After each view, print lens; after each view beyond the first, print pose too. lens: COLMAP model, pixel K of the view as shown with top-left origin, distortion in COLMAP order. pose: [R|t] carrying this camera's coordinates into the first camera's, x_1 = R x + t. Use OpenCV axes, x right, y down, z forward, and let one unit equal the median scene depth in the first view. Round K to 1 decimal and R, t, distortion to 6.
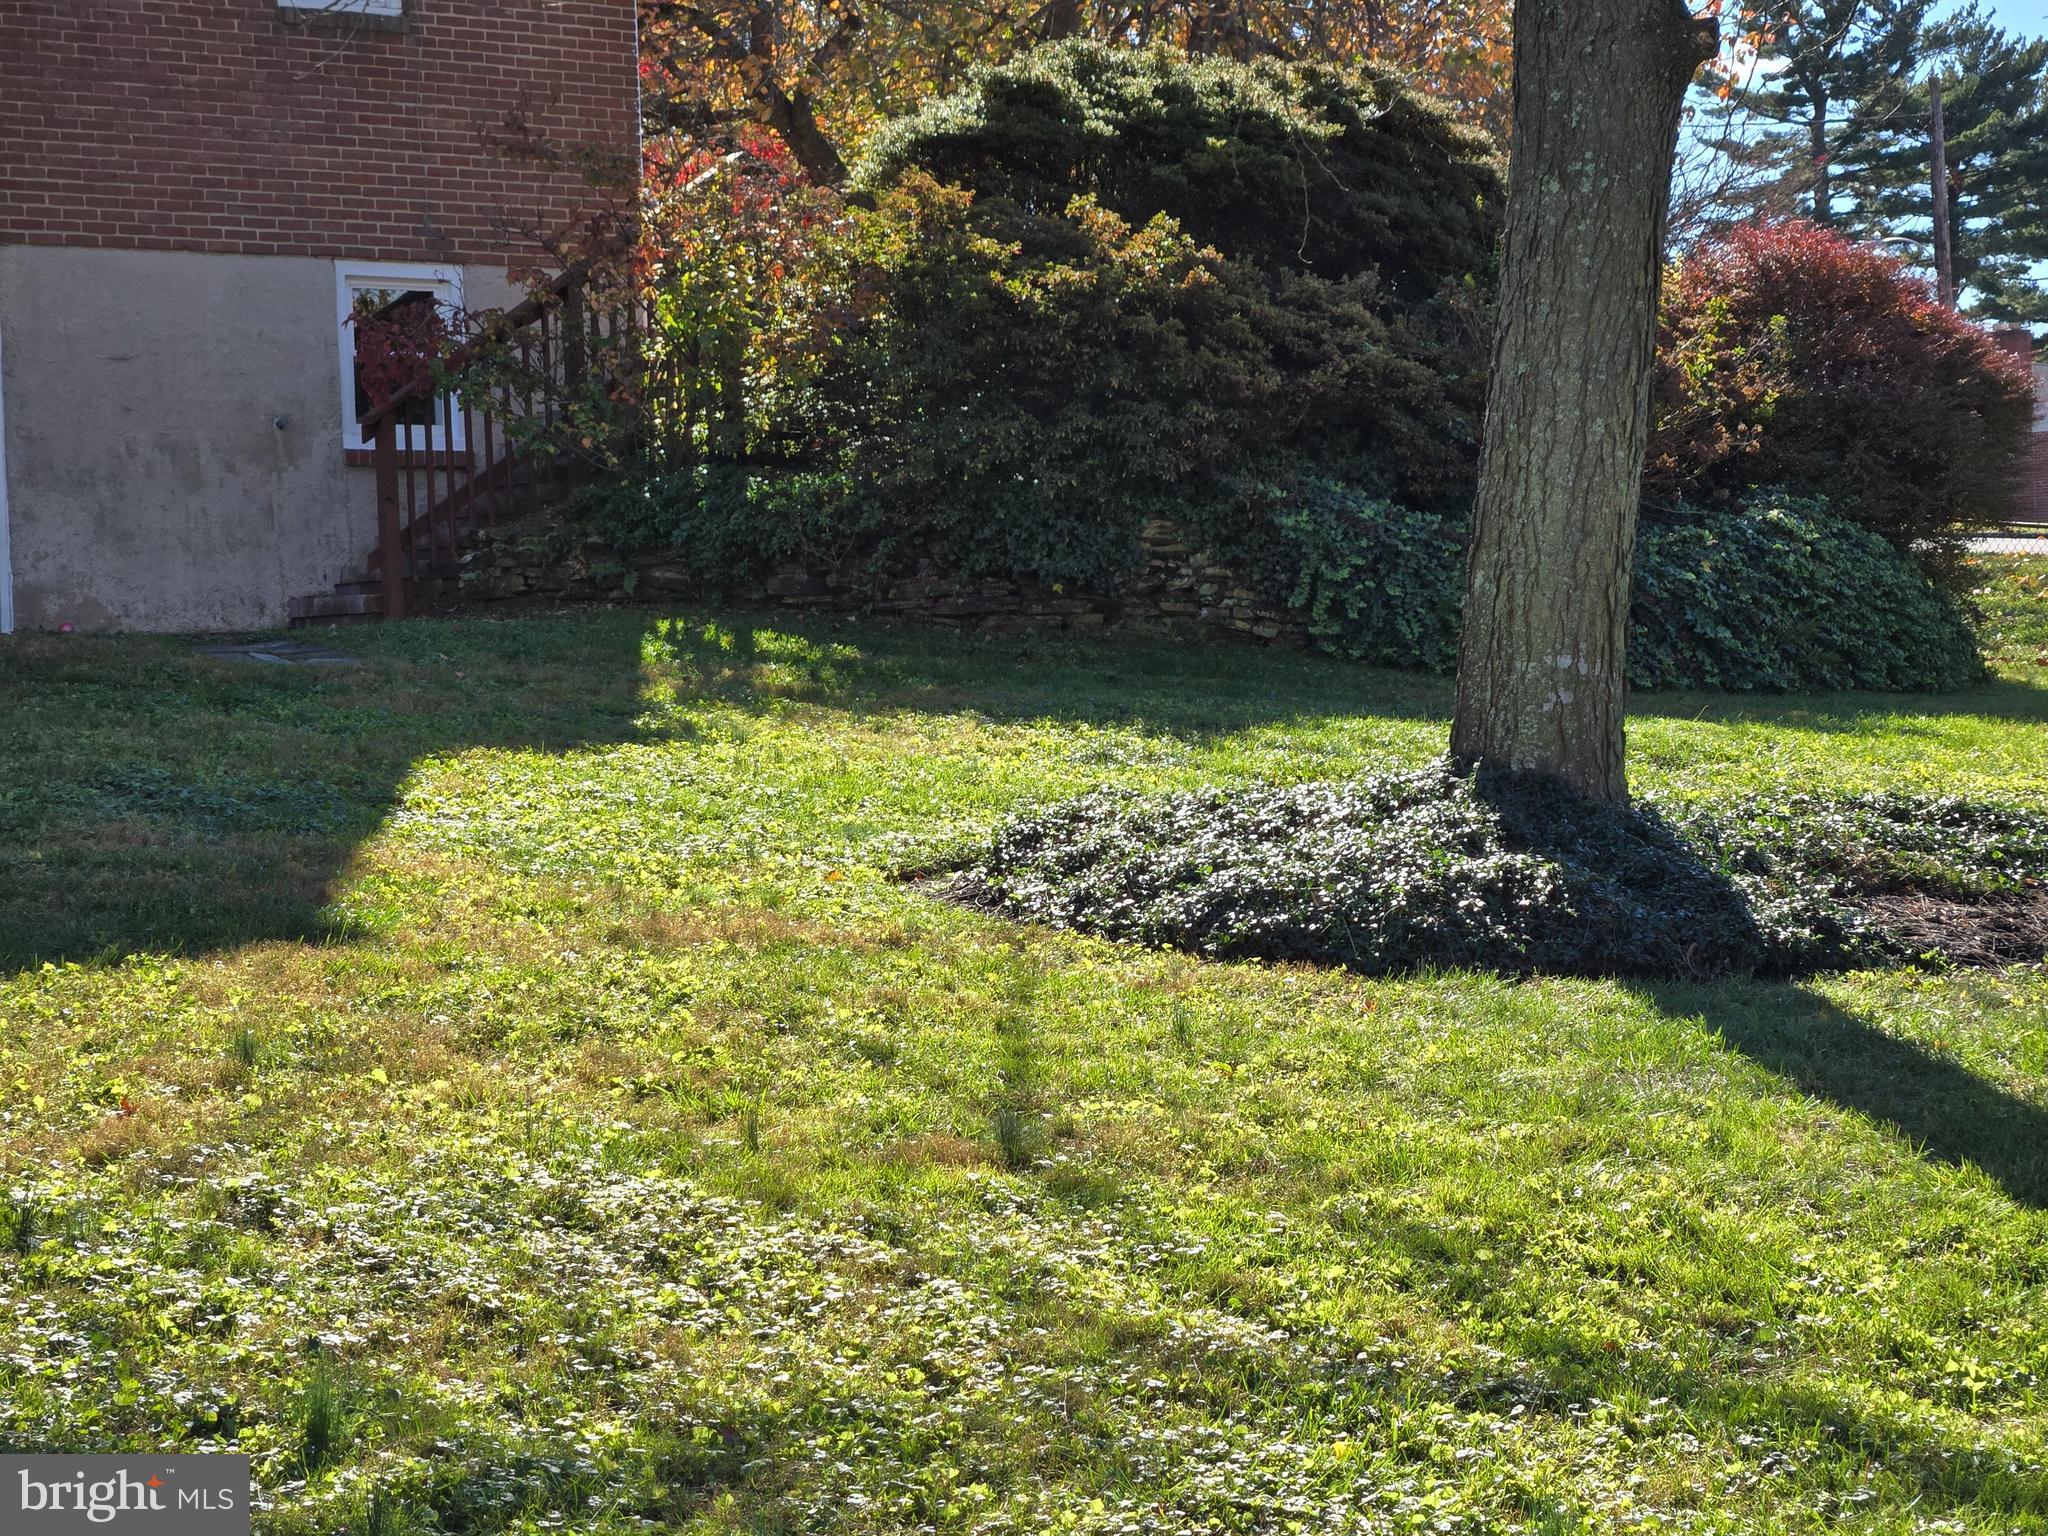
lens RADIAL K [[4105.4, 0, 1024.0], [0, 4105.4, 768.0], [0, 0, 1]] dist [0.028853, 0.262821]
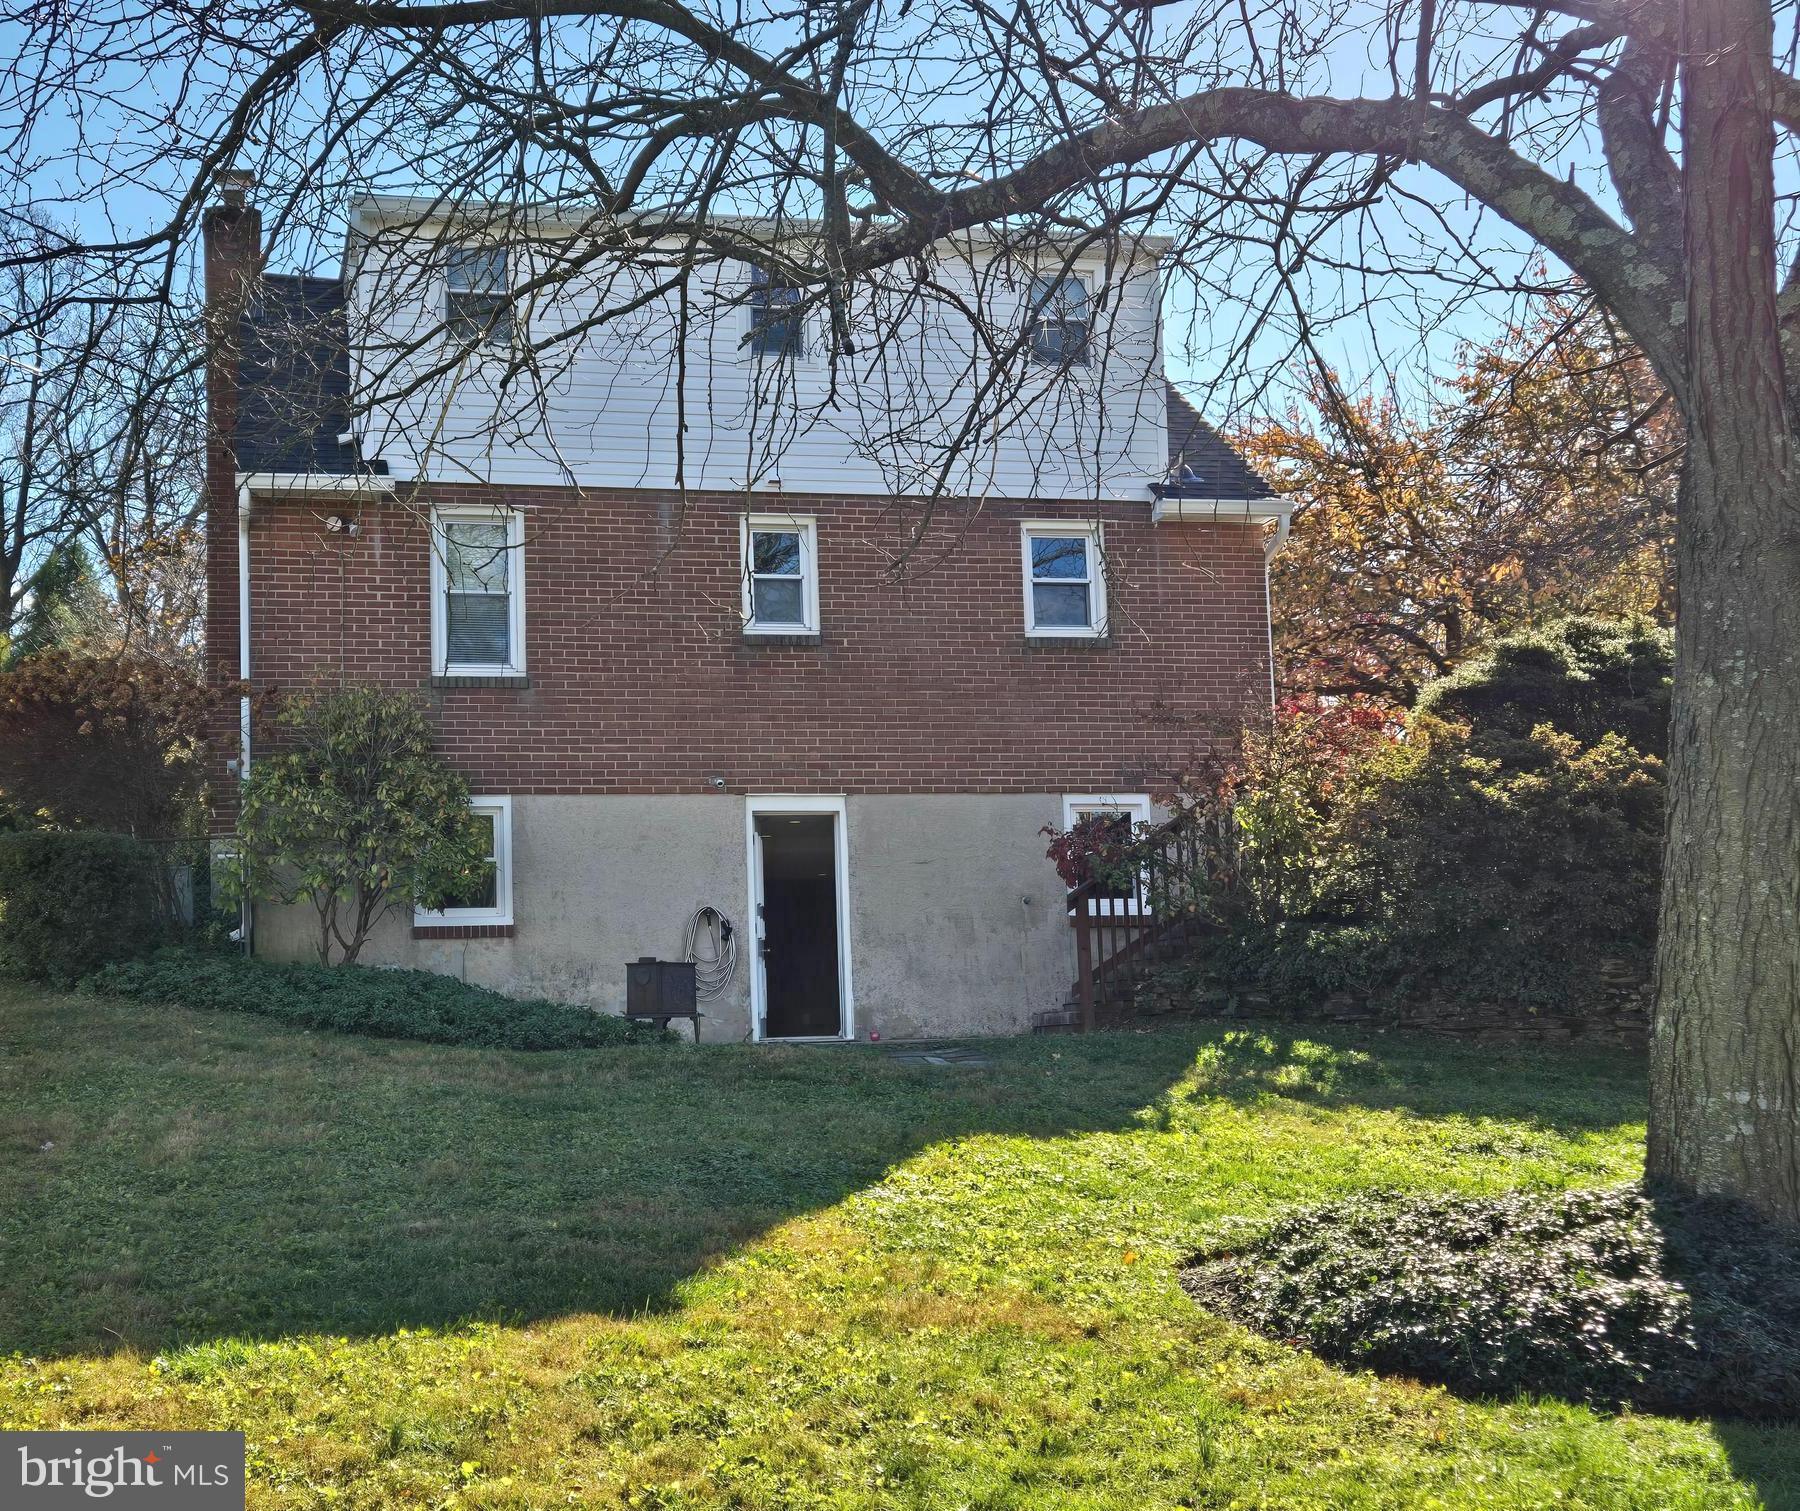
lens RADIAL K [[2091.8, 0, 900.0], [0, 2091.8, 755.5], [0, 0, 1]] dist [0.012687, -0.029036]
pose [[0.883378, -0.053517, -0.465597, 0.150387], [-0.015154, 0.989678, -0.142508, -0.025155], [0.468417, 0.132944, 0.873448, 0.285696]]
